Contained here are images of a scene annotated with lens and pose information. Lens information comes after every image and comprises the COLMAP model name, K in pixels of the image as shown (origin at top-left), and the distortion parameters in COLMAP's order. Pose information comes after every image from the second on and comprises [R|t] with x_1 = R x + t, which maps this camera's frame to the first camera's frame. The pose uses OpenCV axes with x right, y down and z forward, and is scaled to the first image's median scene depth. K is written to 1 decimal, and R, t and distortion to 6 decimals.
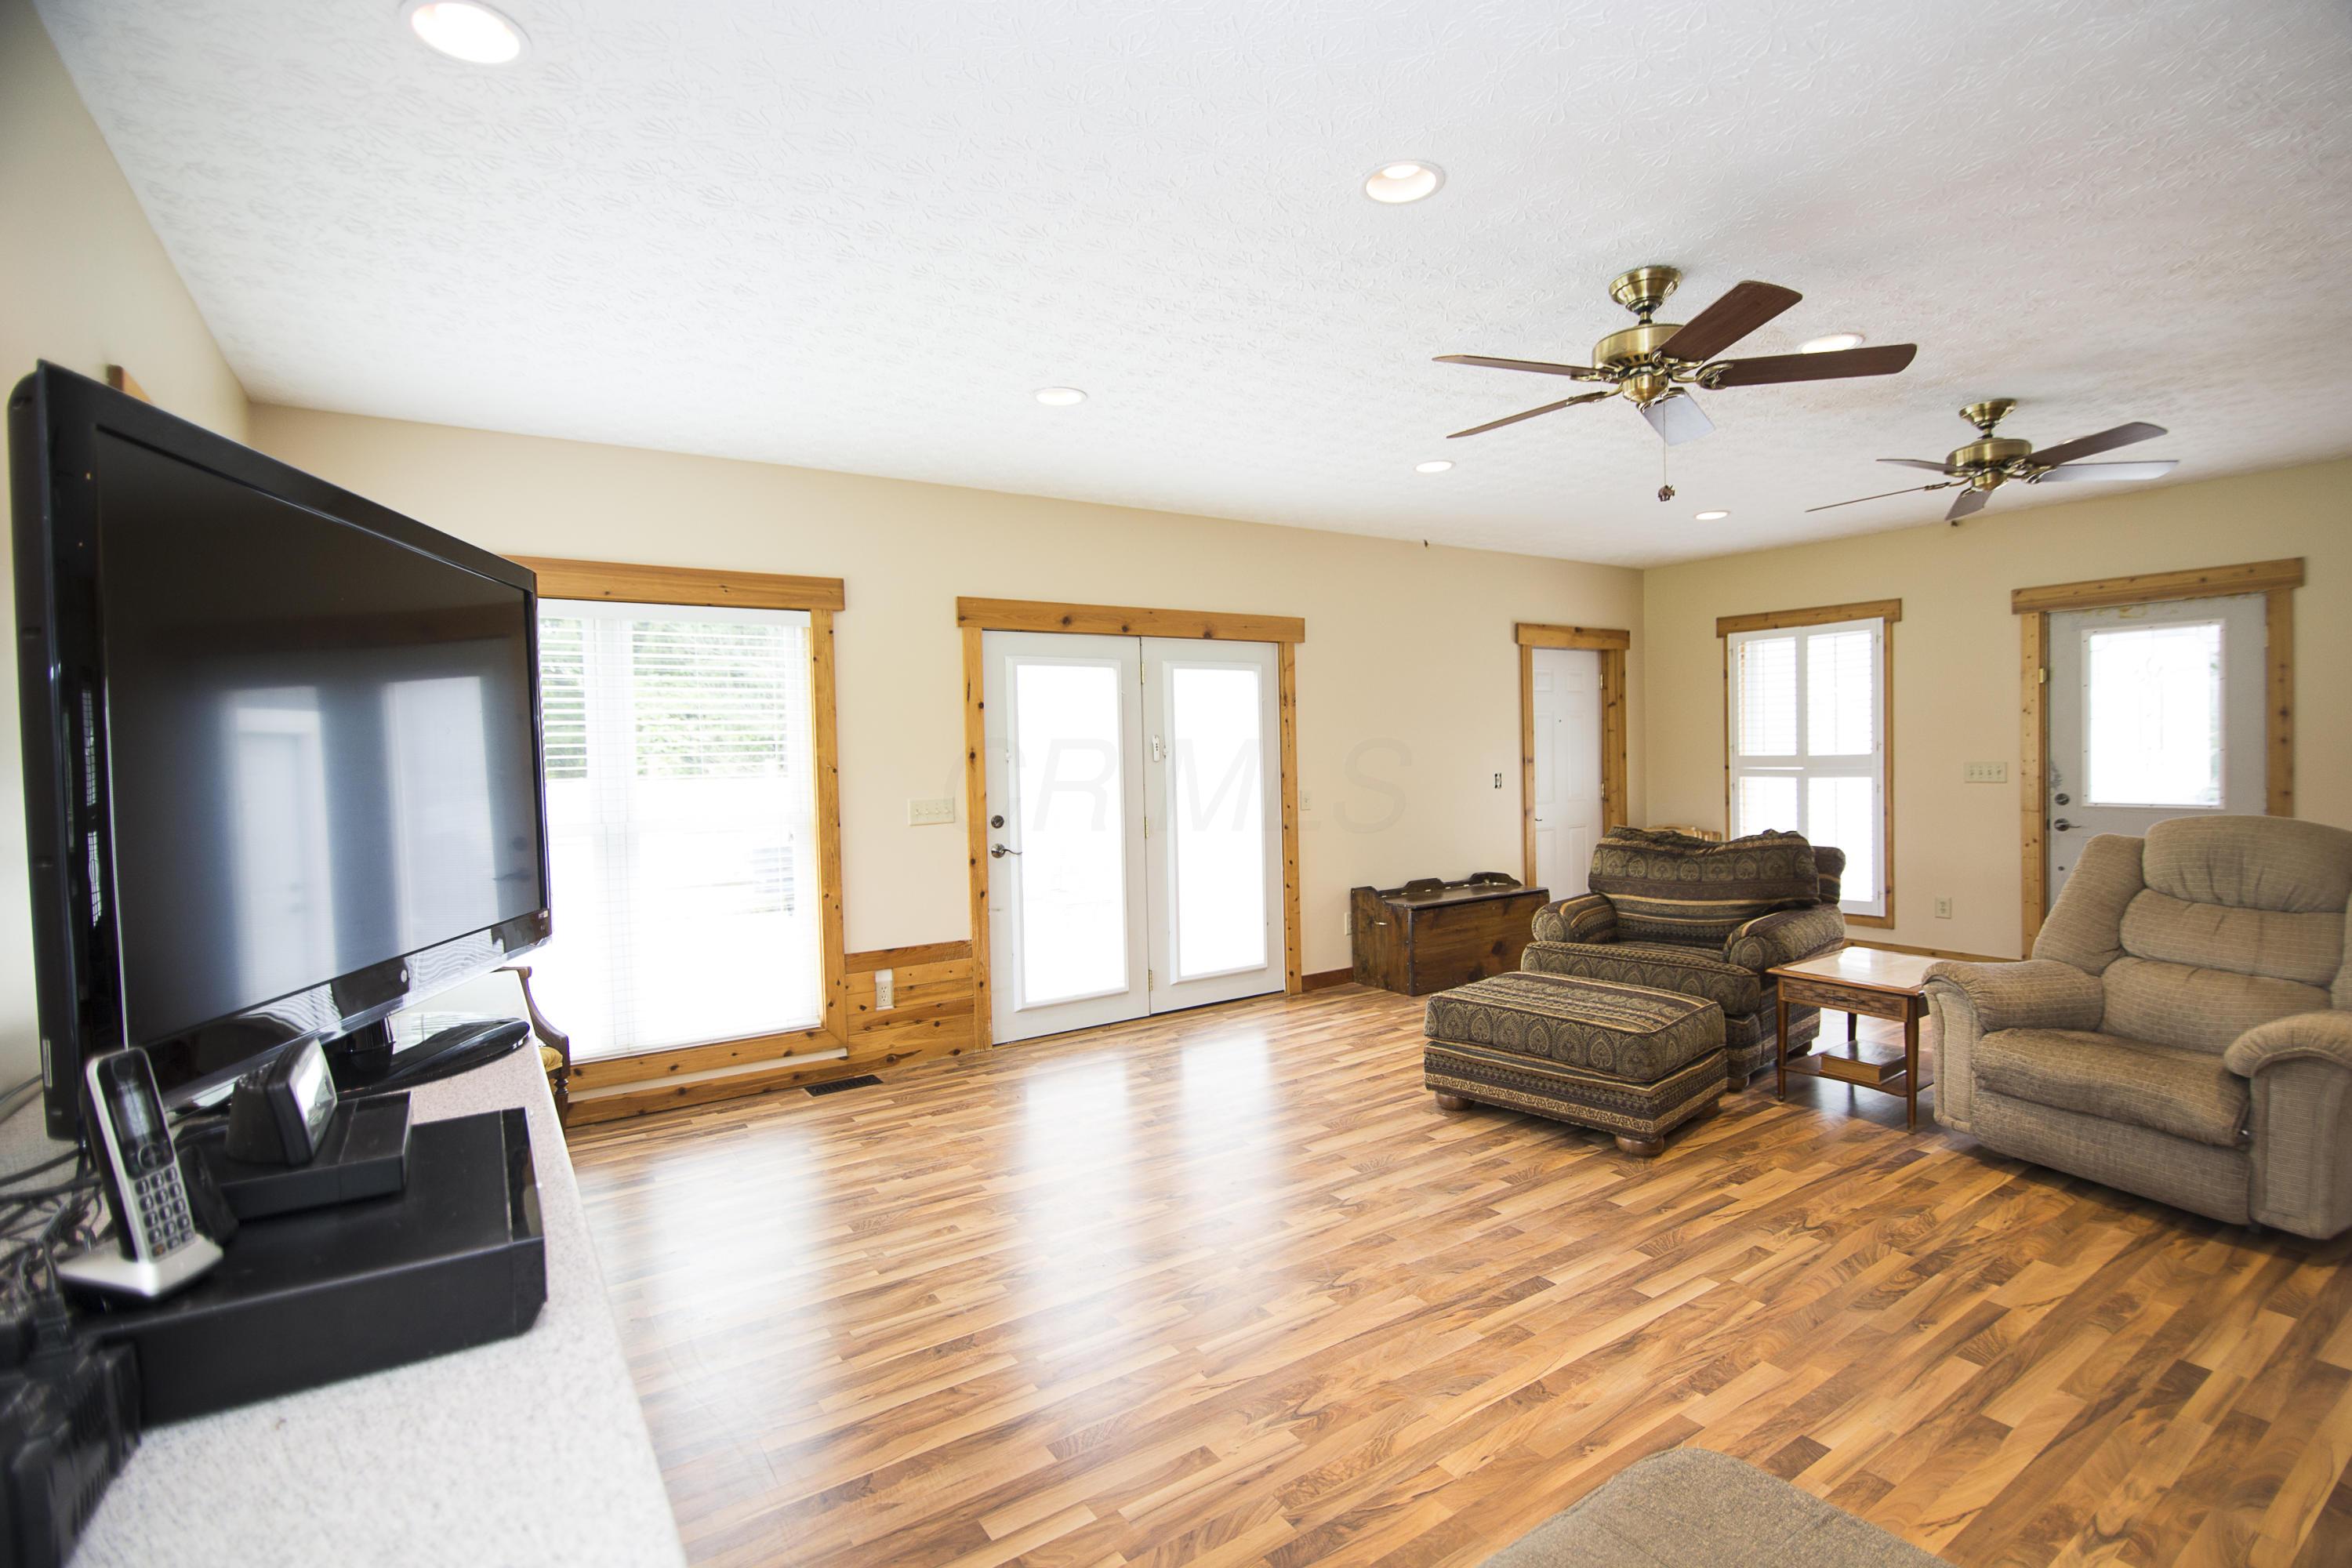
lens RADIAL K [[1096.3, 0, 1201.0], [0, 1096.3, 782.9], [0, 0, 1]] dist [0.004876, -0.010904]
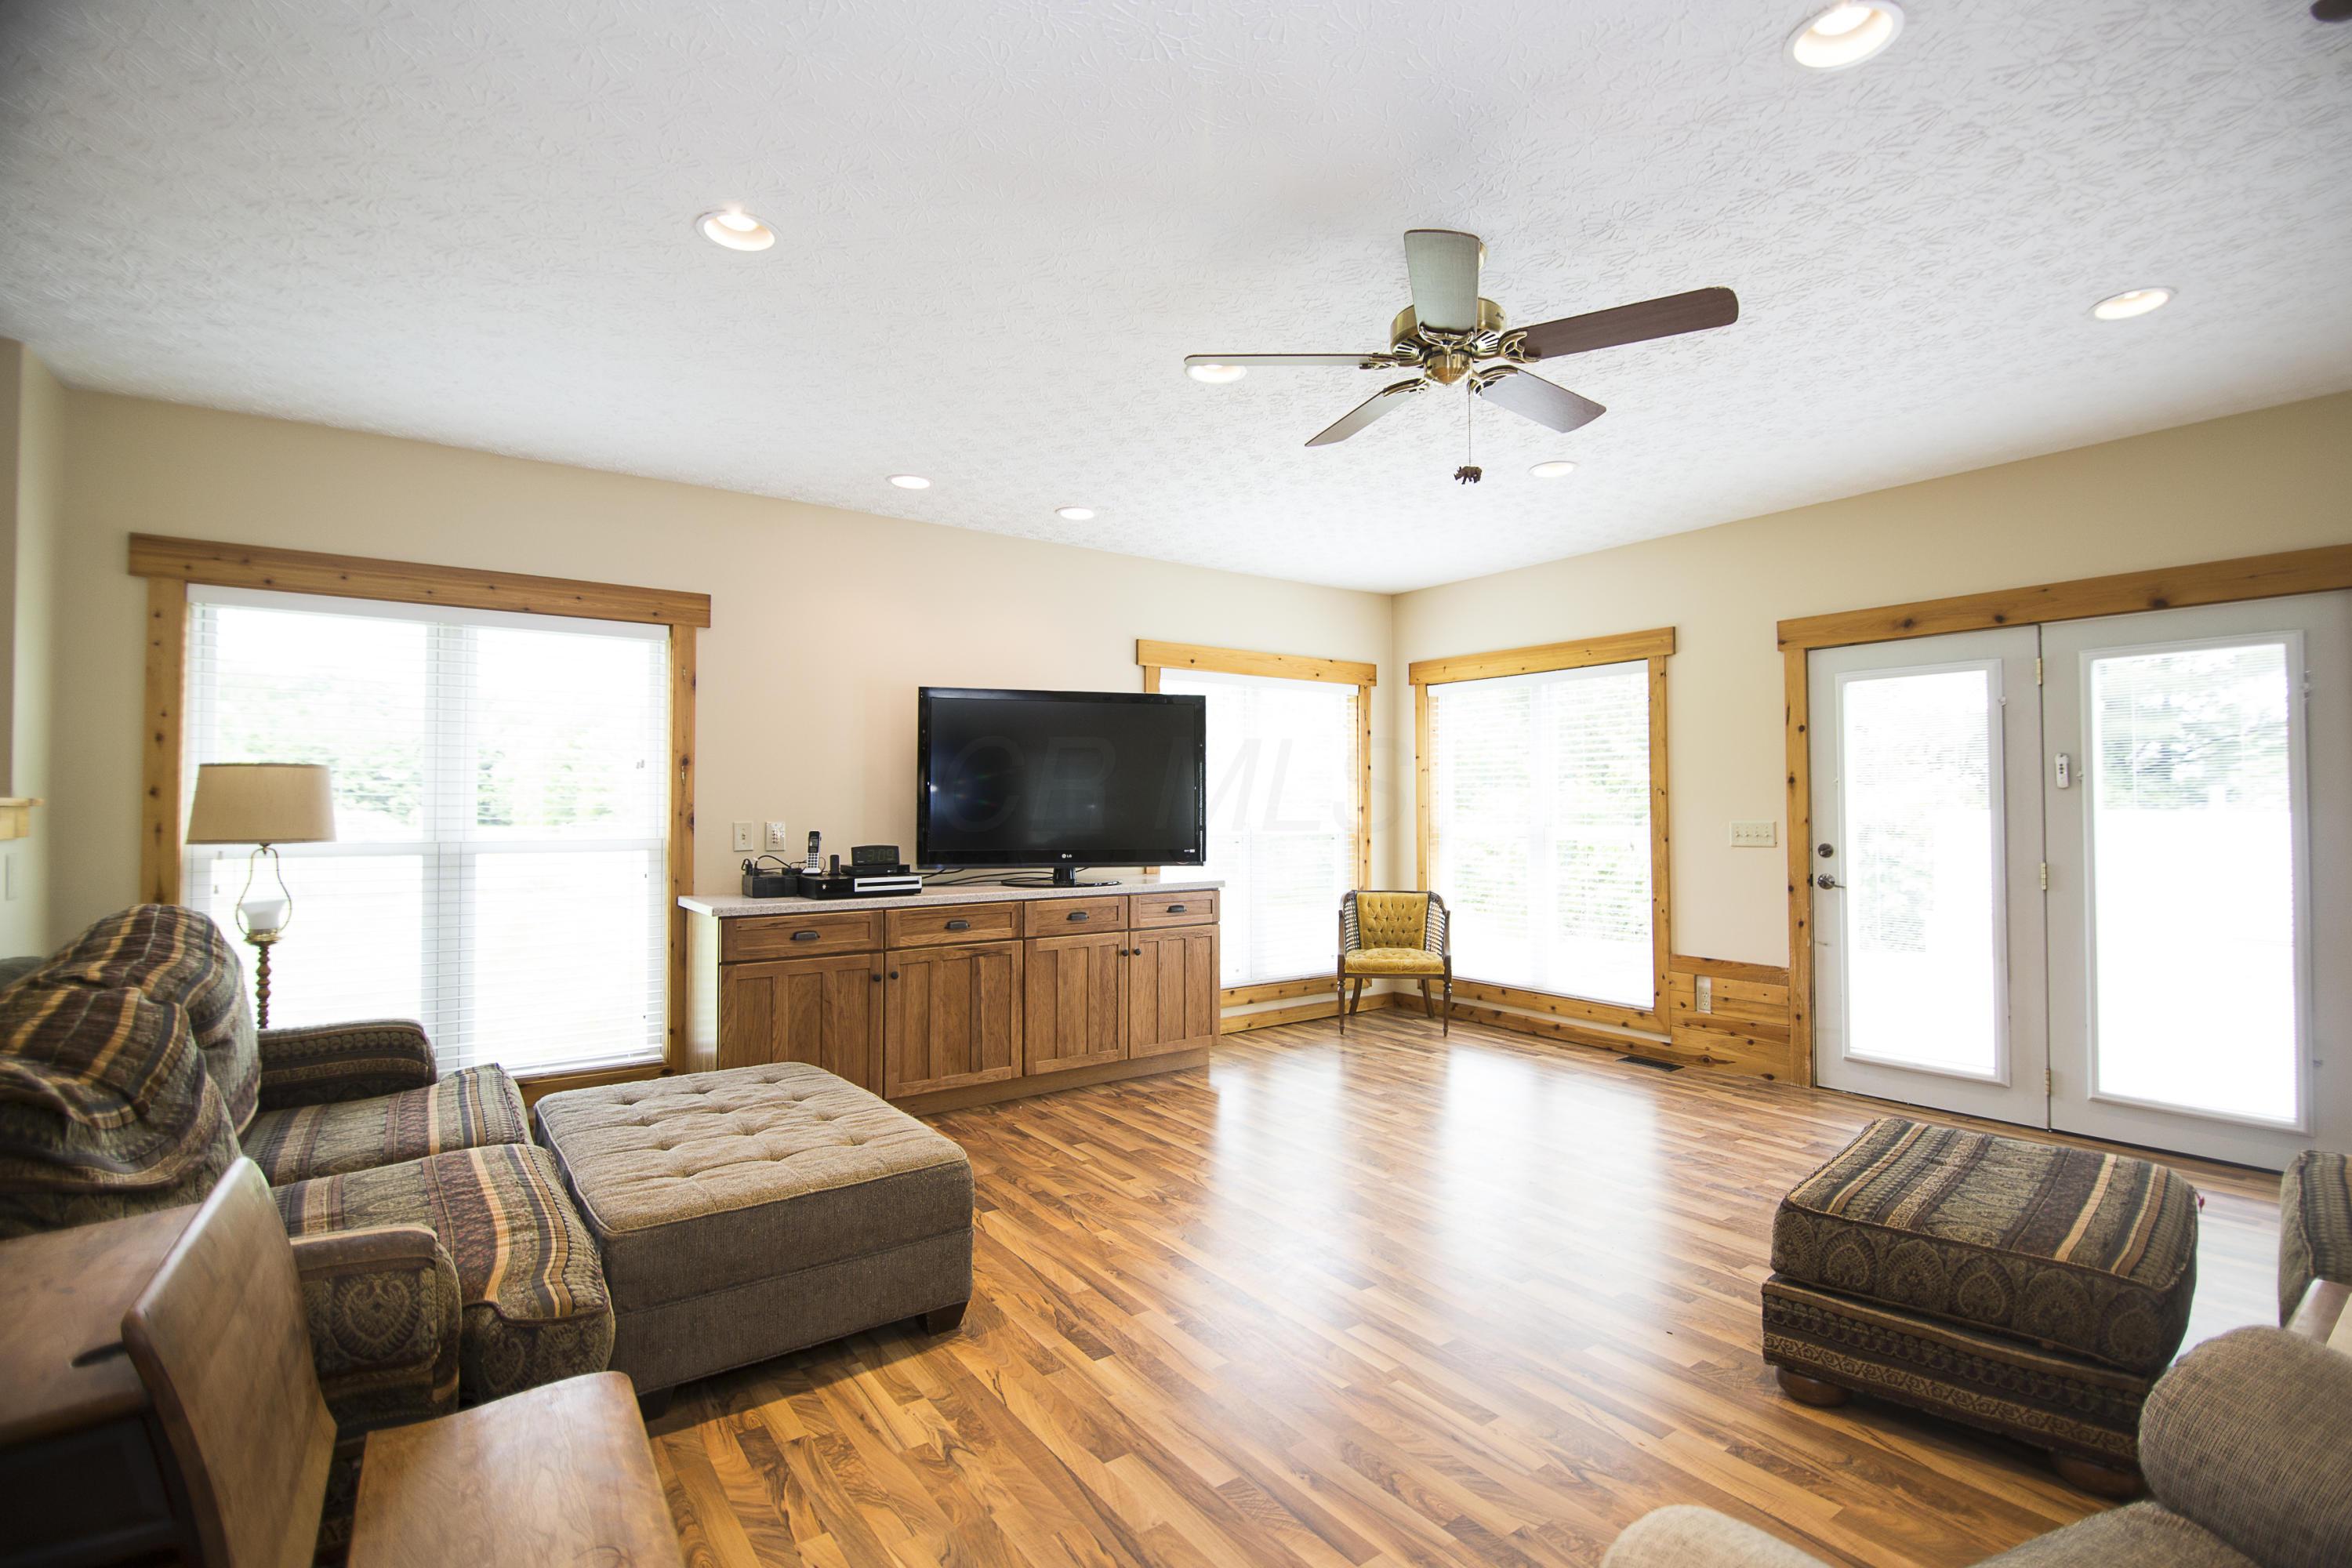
lens RADIAL K [[1078.0, 0, 1221.4], [0, 1078.0, 789.1], [0, 0, 1]] dist [-0.015783, -0.004197]
pose [[0.044161, 0.004539, -0.999014, 0.734530], [-0.027968, 0.999603, 0.003306, -0.006102], [0.998633, 0.027795, 0.044270, 0.452609]]
